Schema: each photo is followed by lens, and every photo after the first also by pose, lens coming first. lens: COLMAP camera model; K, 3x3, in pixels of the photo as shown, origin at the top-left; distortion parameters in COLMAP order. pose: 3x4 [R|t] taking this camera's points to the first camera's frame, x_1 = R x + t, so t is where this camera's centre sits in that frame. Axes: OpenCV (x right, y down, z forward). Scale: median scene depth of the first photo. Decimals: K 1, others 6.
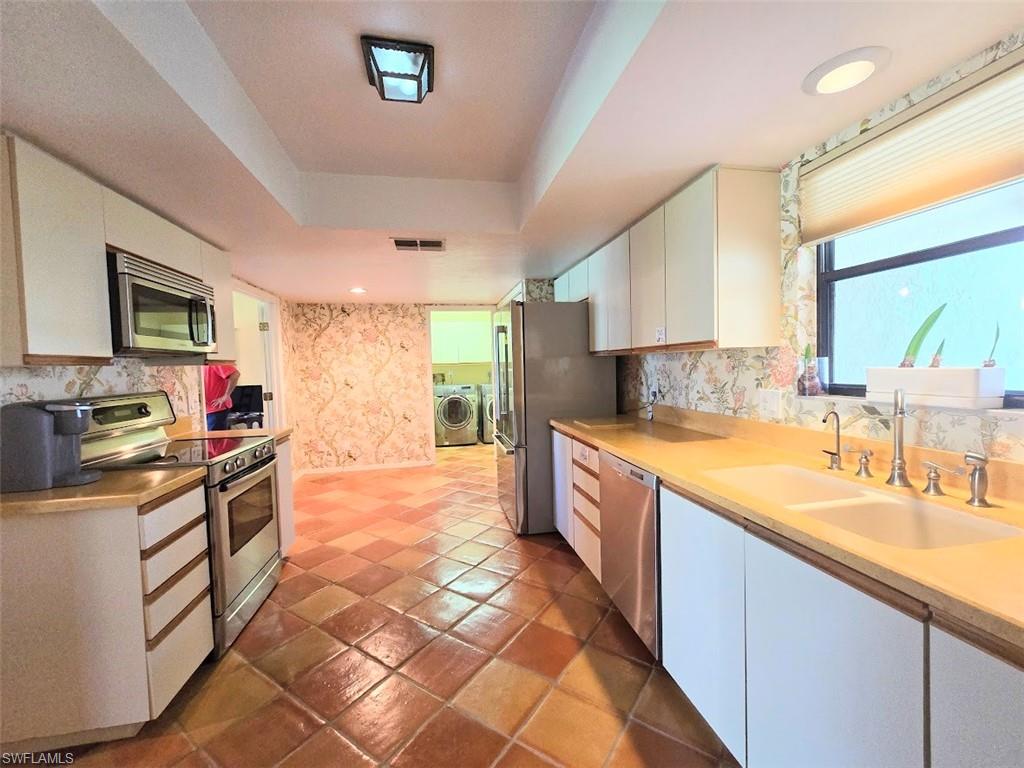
lens RADIAL K [[419.3, 0, 516.9], [0, 419.3, 382.8], [0, 0, 1]] dist [-0.008144, 0.000246]
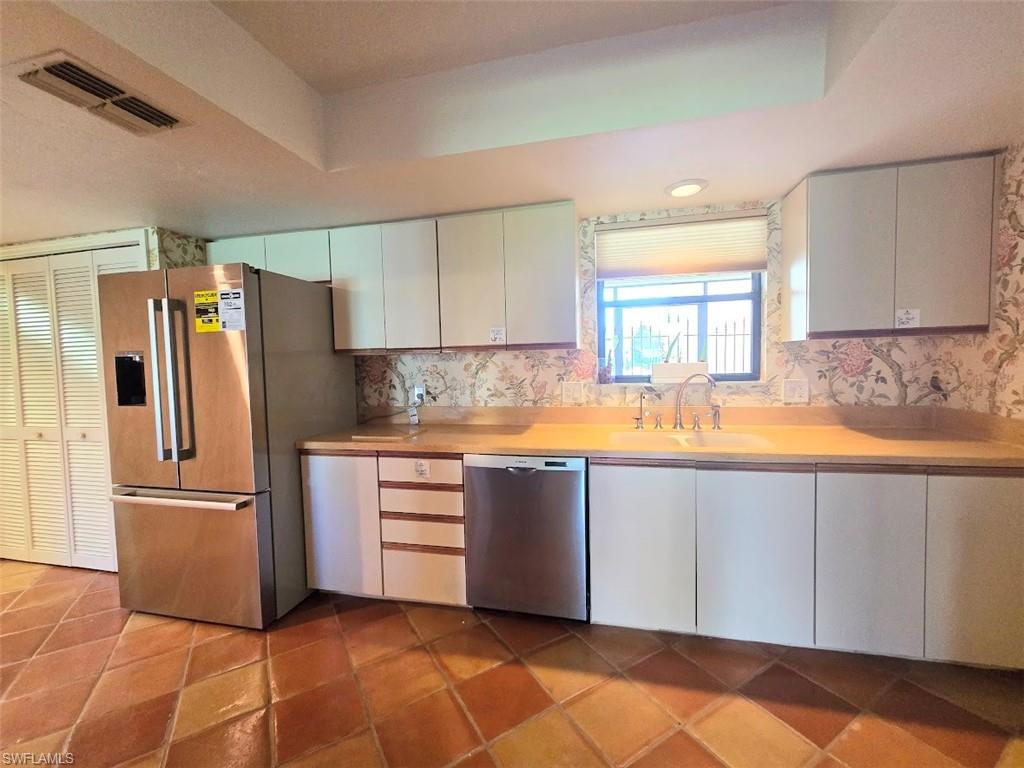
lens RADIAL K [[419.3, 0, 516.8], [0, 419.3, 384.0], [0, 0, 1]] dist [-0.008144, 0.000246]
pose [[0.414227, -0.030675, 0.909656, -0.518946], [0.051125, 0.998638, 0.010395, 0.000071], [-0.908737, 0.042201, 0.415231, 0.461265]]
